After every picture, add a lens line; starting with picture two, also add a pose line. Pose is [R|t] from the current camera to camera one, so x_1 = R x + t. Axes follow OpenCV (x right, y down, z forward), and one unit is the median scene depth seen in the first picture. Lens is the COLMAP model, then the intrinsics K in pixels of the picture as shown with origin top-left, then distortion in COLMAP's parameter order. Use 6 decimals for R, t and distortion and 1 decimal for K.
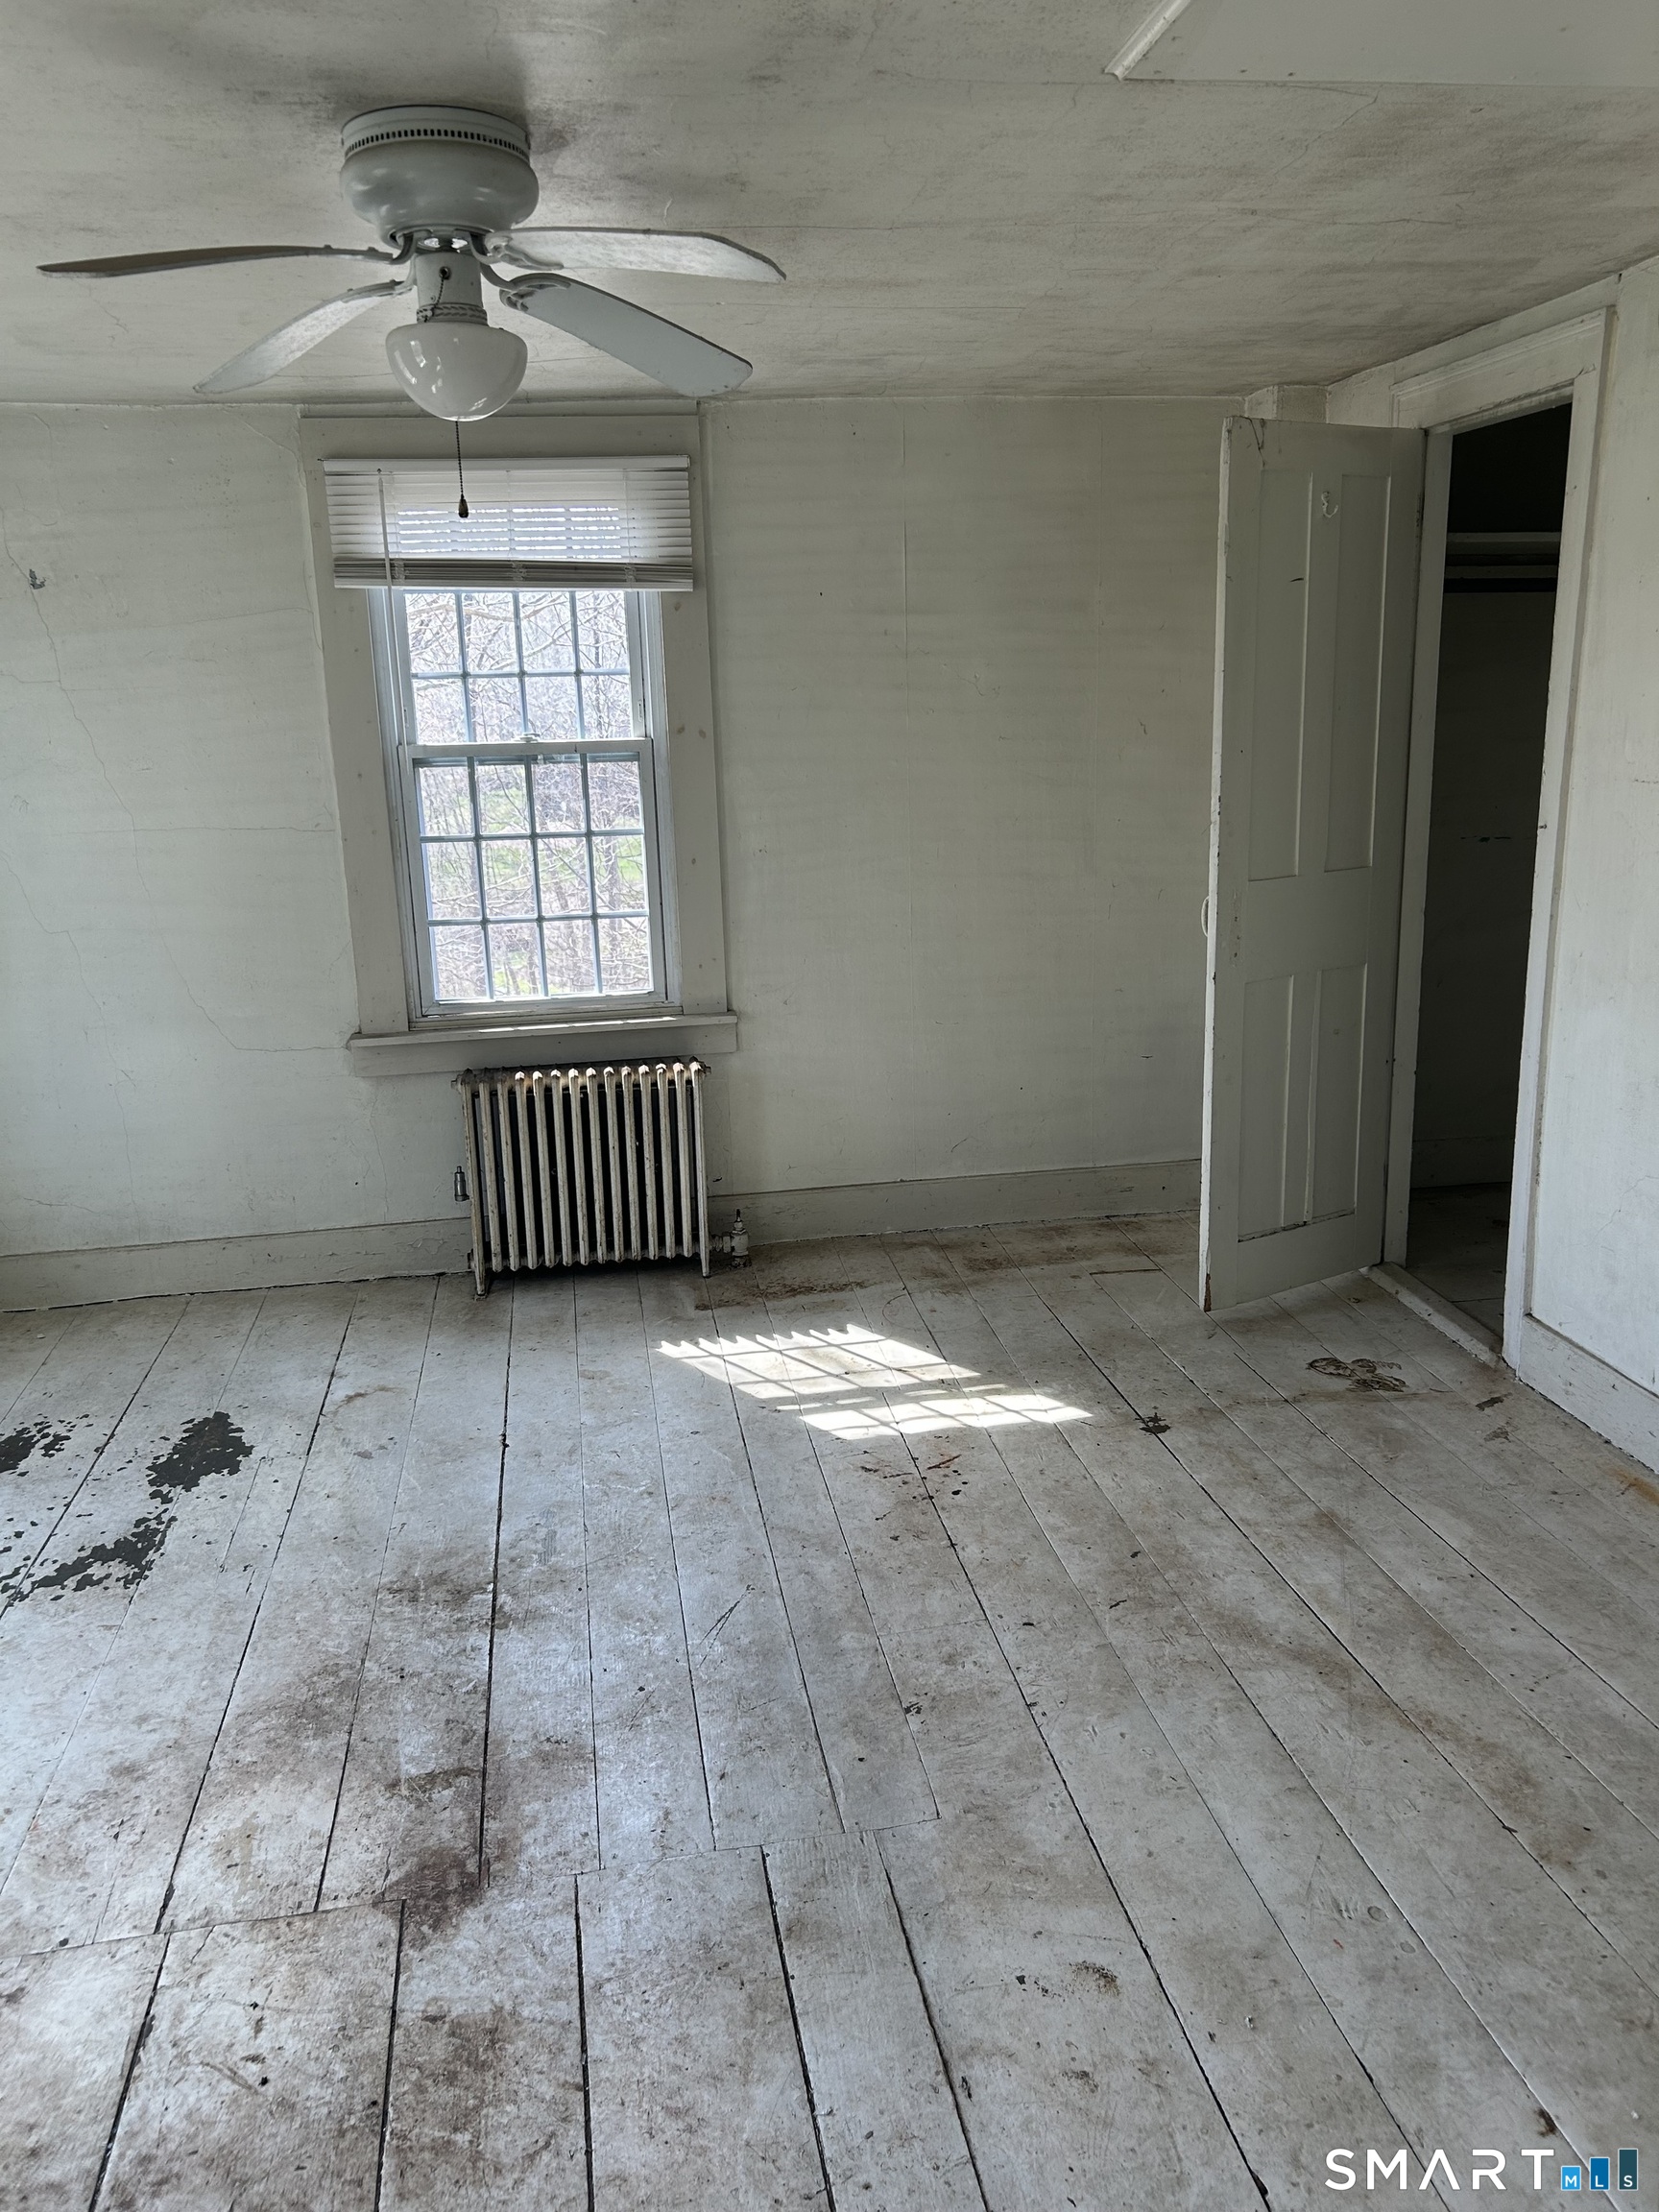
lens RADIAL K [[1673.6, 0, 817.7], [0, 1673.6, 1101.4], [0, 0, 1]] dist [0.052050, -0.063172]
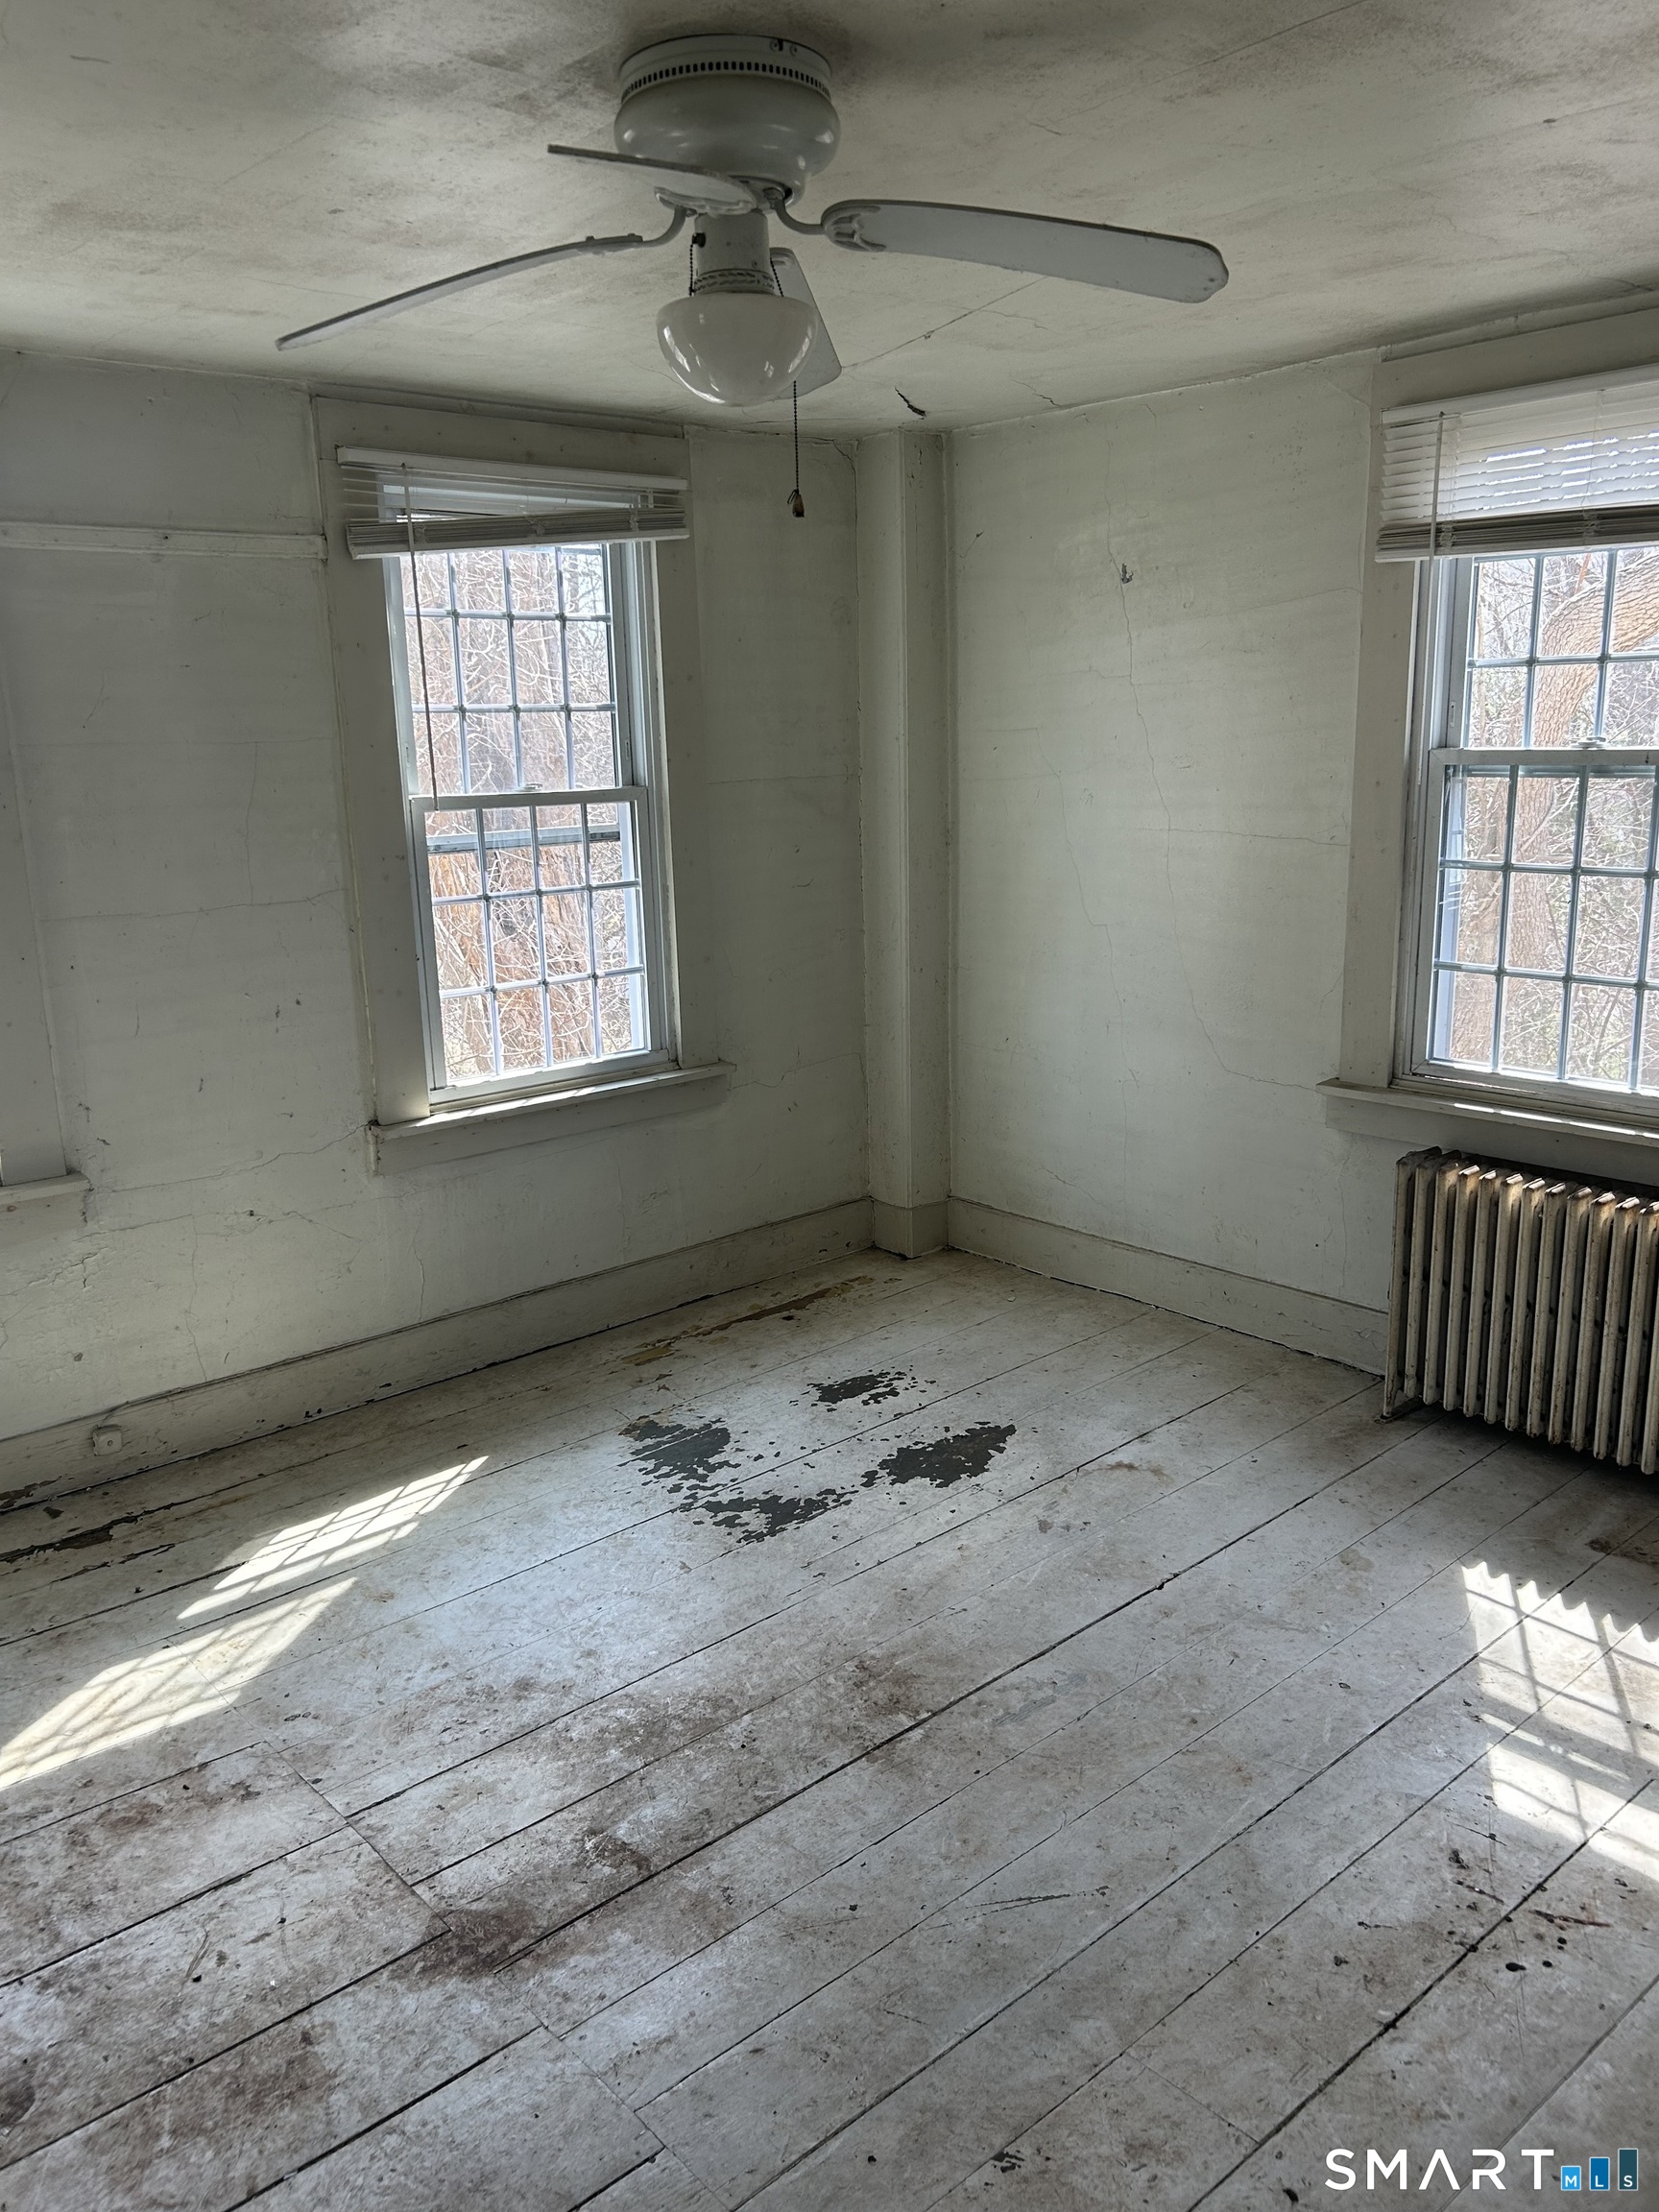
lens RADIAL K [[1673.6, 0, 836.3], [0, 1673.6, 1109.4], [0, 0, 1]] dist [0.052050, -0.063172]
pose [[0.525830, 0.213408, -0.823383, 0.369267], [-0.187180, 0.973317, 0.132732, -0.109975], [0.829739, 0.084326, 0.551745, 0.367612]]
